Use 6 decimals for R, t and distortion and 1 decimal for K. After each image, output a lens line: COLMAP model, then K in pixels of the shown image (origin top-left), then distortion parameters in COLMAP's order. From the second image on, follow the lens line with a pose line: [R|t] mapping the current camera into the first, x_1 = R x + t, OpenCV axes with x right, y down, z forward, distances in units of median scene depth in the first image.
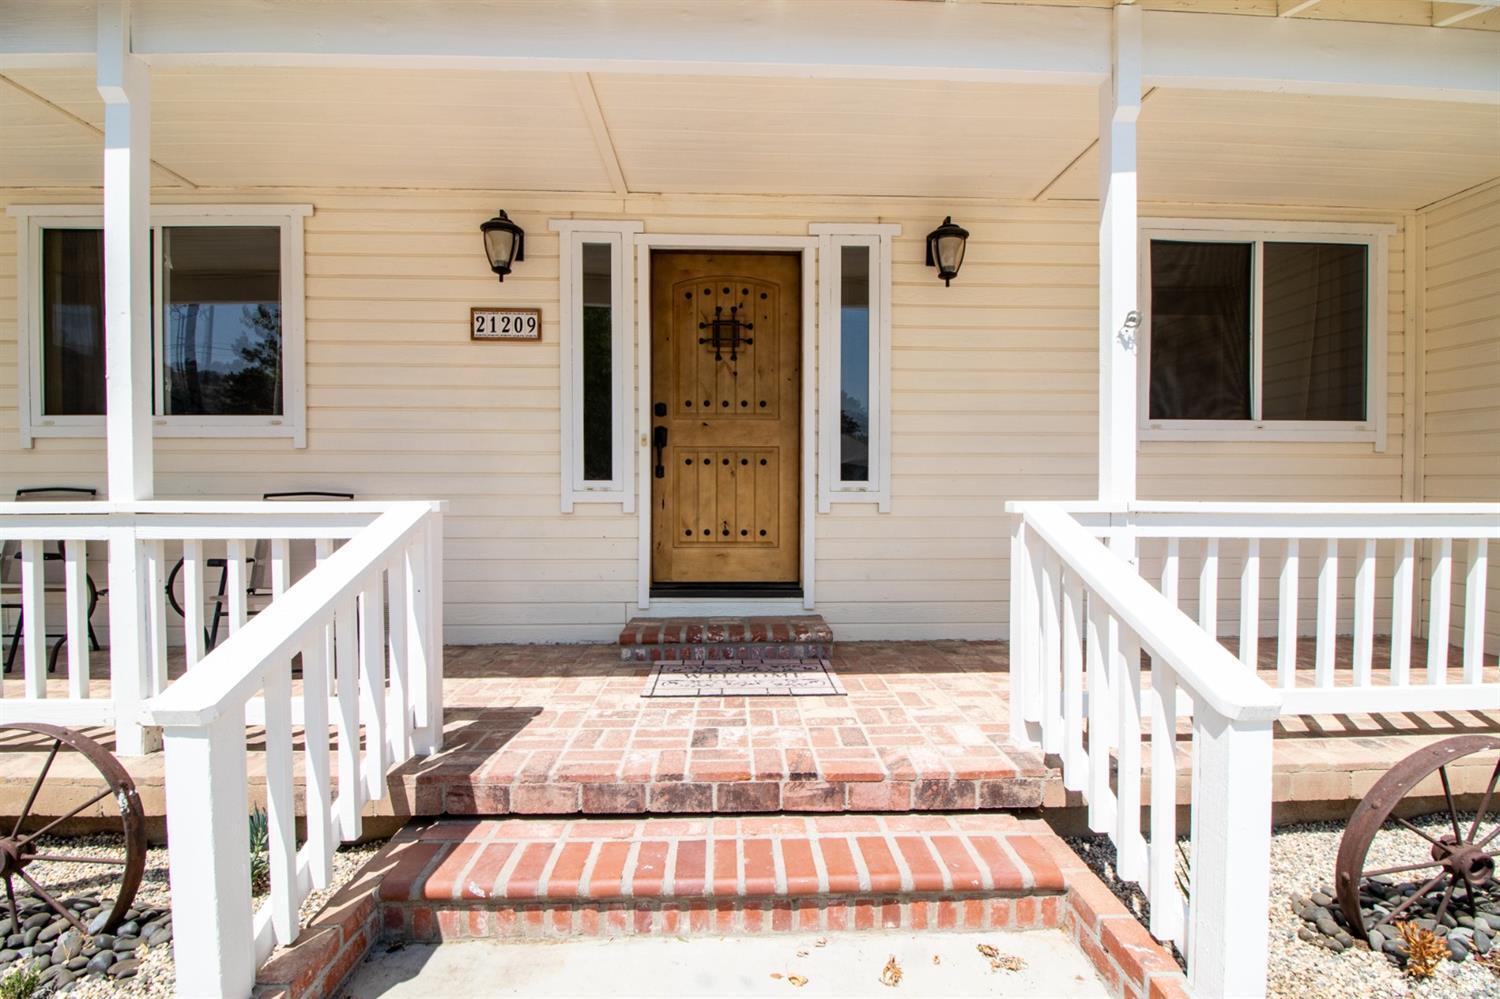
lens RADIAL K [[702.6, 0, 747.3], [0, 702.6, 500.6], [0, 0, 1]] dist [0.004468, -0.000112]
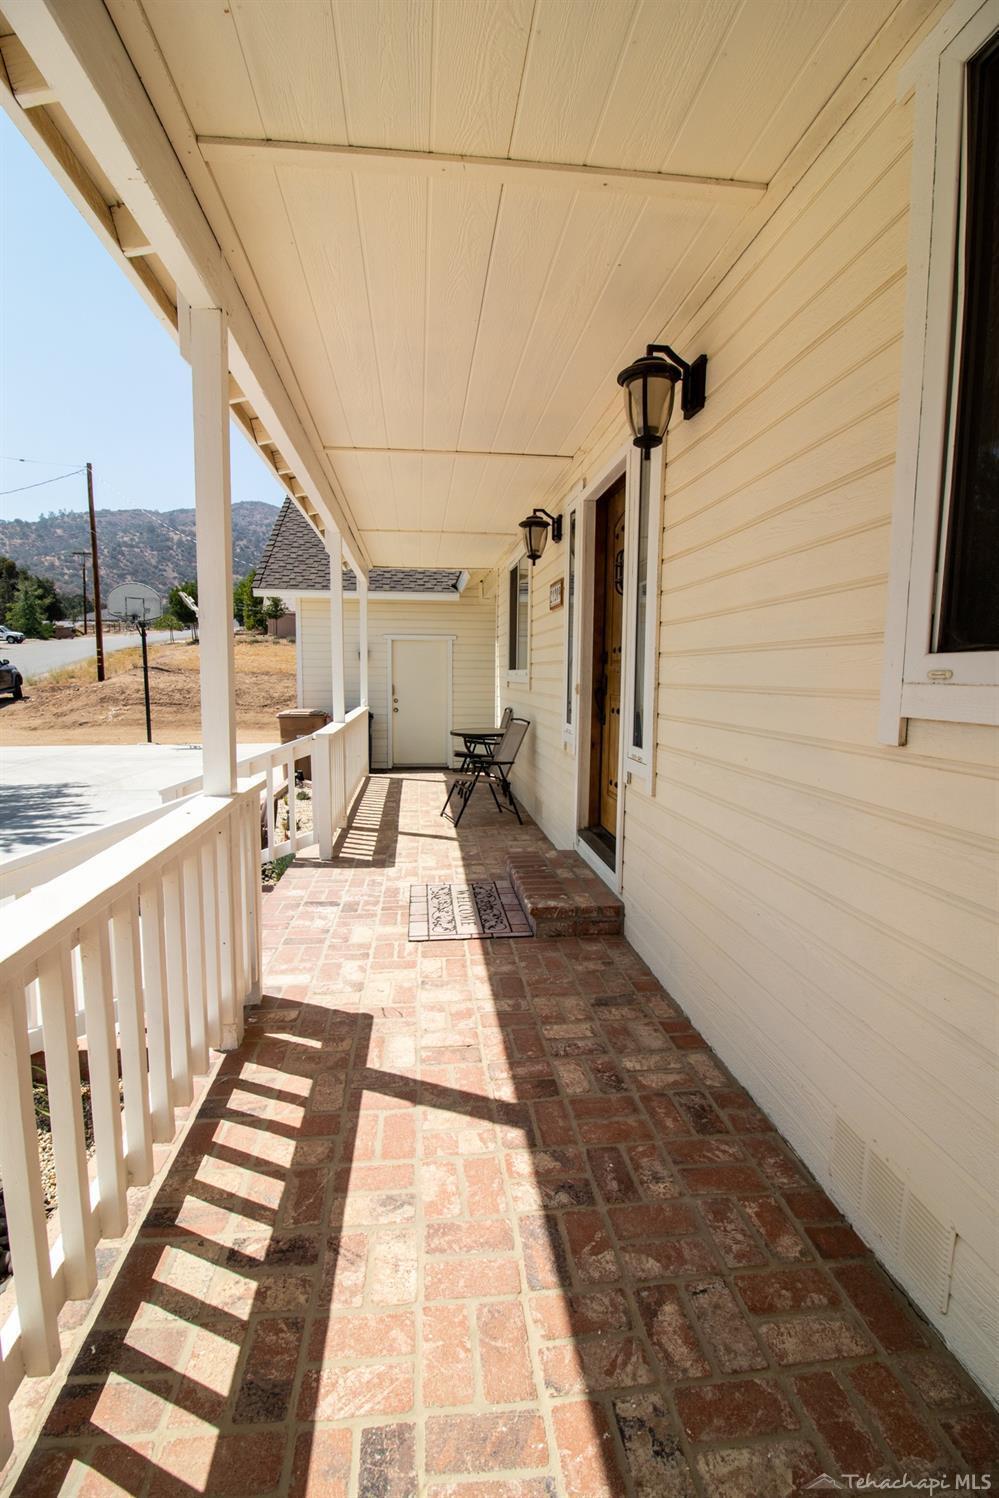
lens RADIAL K [[701.7, 0, 490.4], [0, 701.7, 756.3], [0, 0, 1]] dist [0.004468, -0.000112]
pose [[0.071269, 0.113128, -0.991021, 1.066074], [-0.025917, 0.993422, 0.111539, -0.110248], [0.997120, 0.017735, 0.073732, 0.950464]]
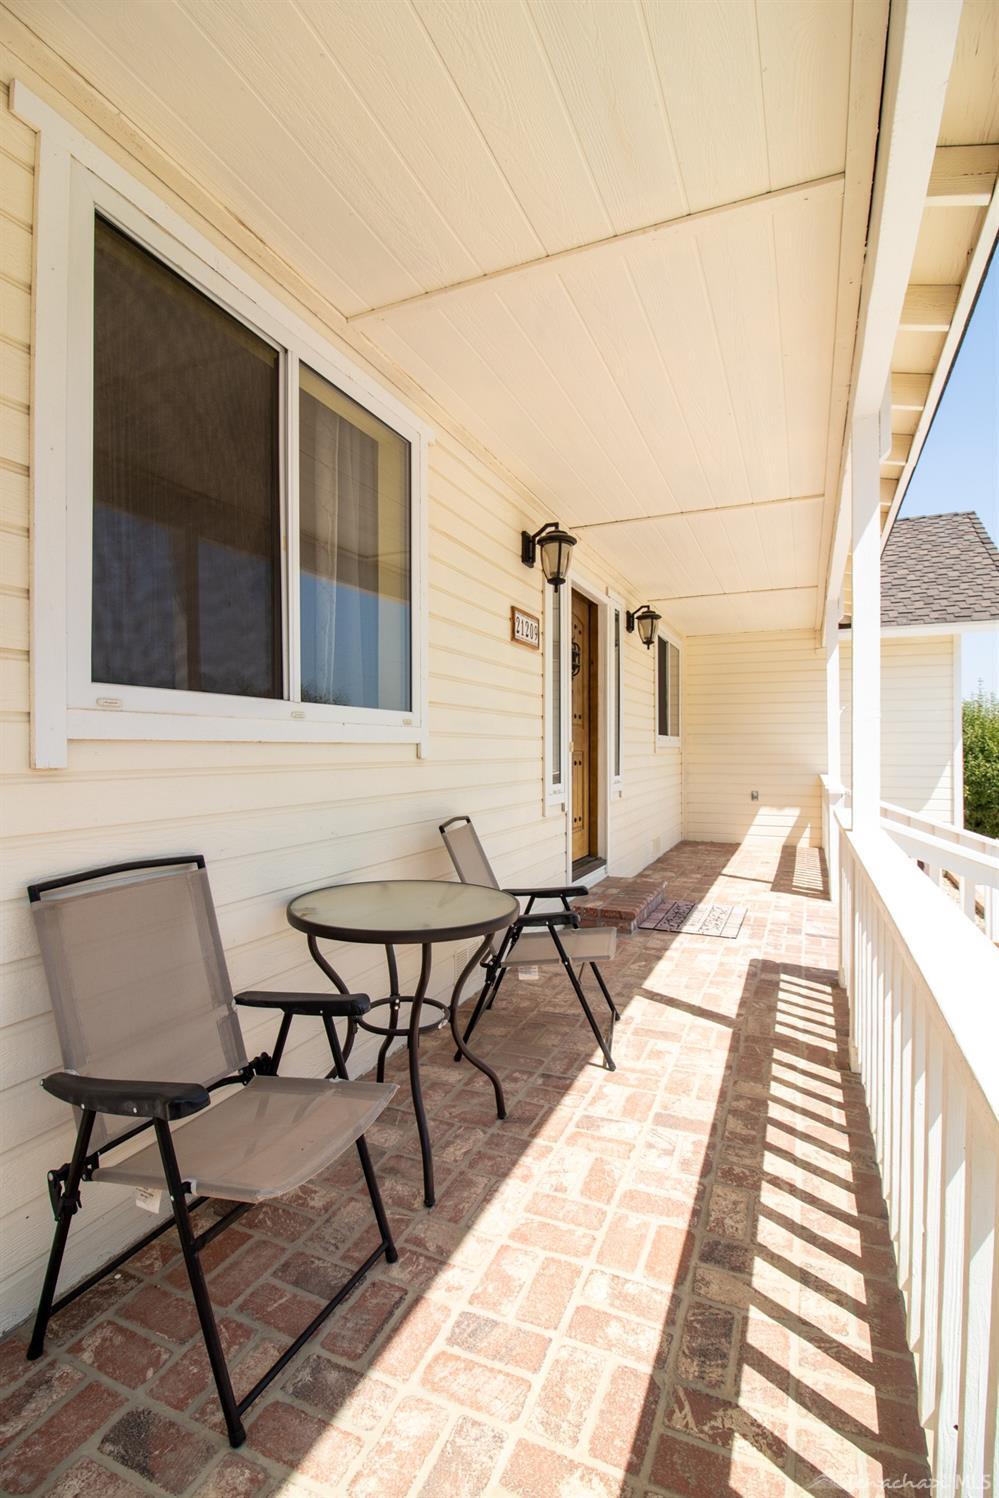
lens RADIAL K [[701.7, 0, 493.4], [0, 701.7, 749.4], [0, 0, 1]] dist [0.004468, -0.000112]
pose [[0.434409, -0.003151, 0.900710, 0.451852], [0.017592, 0.999833, -0.004987, -0.104222], [-0.900544, 0.018011, 0.434392, 0.900541]]
